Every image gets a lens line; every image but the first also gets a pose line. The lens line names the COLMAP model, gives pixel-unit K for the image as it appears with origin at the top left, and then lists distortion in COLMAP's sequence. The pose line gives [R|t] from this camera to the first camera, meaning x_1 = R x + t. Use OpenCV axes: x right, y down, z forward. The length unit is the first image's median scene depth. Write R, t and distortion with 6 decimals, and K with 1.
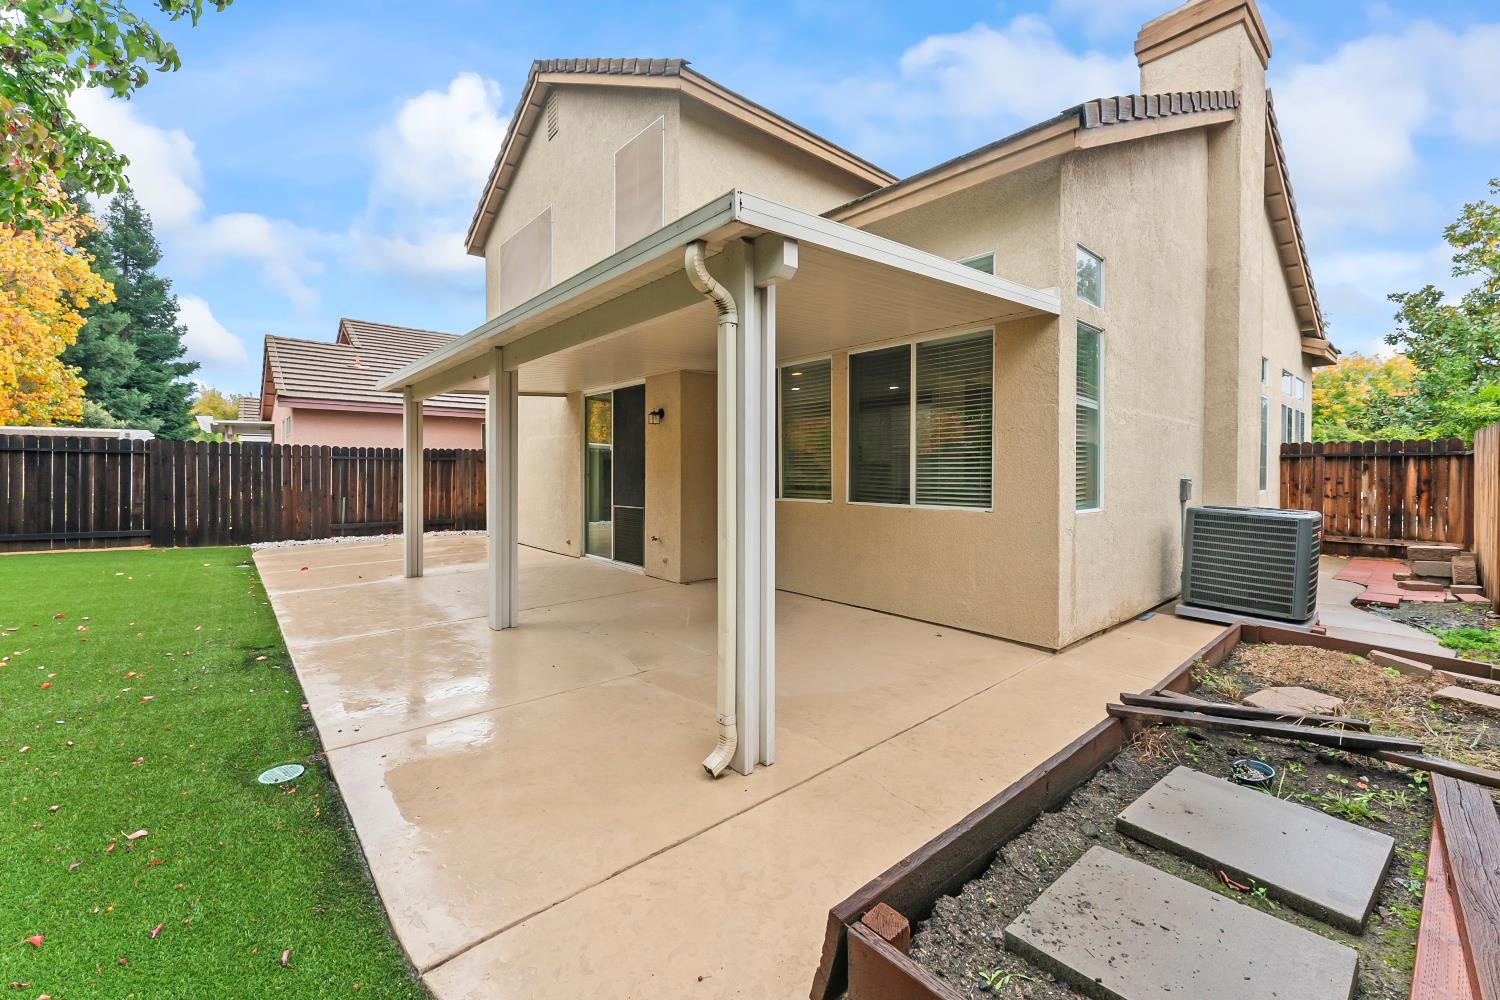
lens RADIAL K [[606.3, 0, 748.5], [0, 606.3, 469.1], [0, 0, 1]] dist [0.001550, 0.000278]
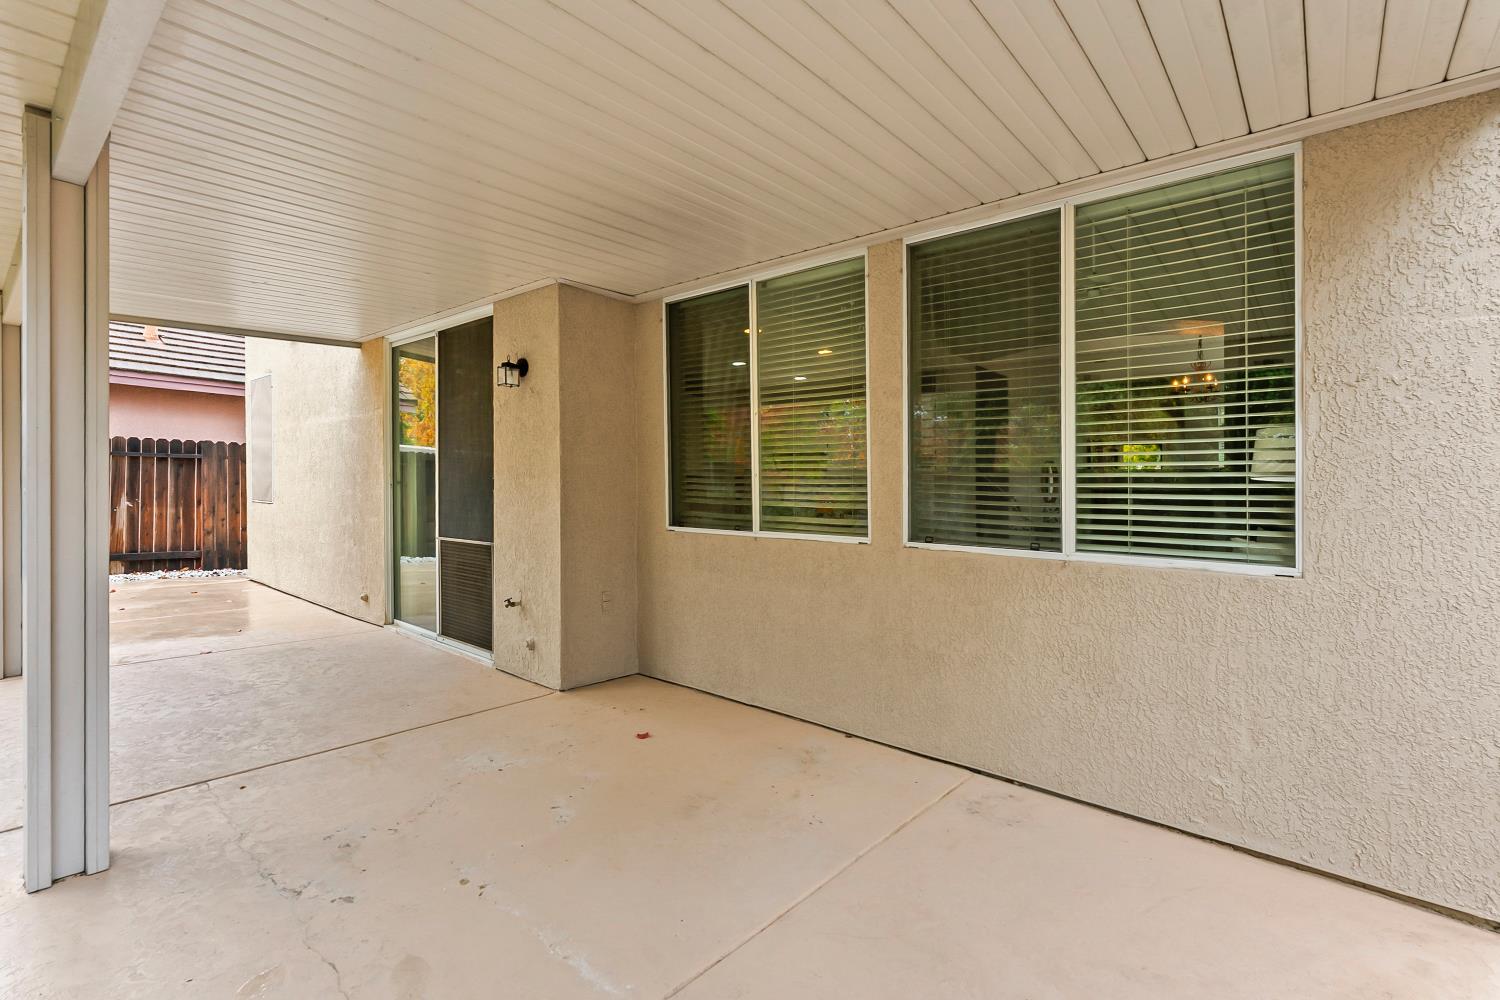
lens RADIAL K [[642.3, 0, 723.9], [0, 642.3, 563.5], [0, 0, 1]] dist [-0.003046, -0.000914]
pose [[0.991508, 0.006500, 0.129884, -0.036432], [-0.021186, 0.993481, 0.112010, 0.011153], [-0.128309, -0.113810, 0.985182, 0.357639]]
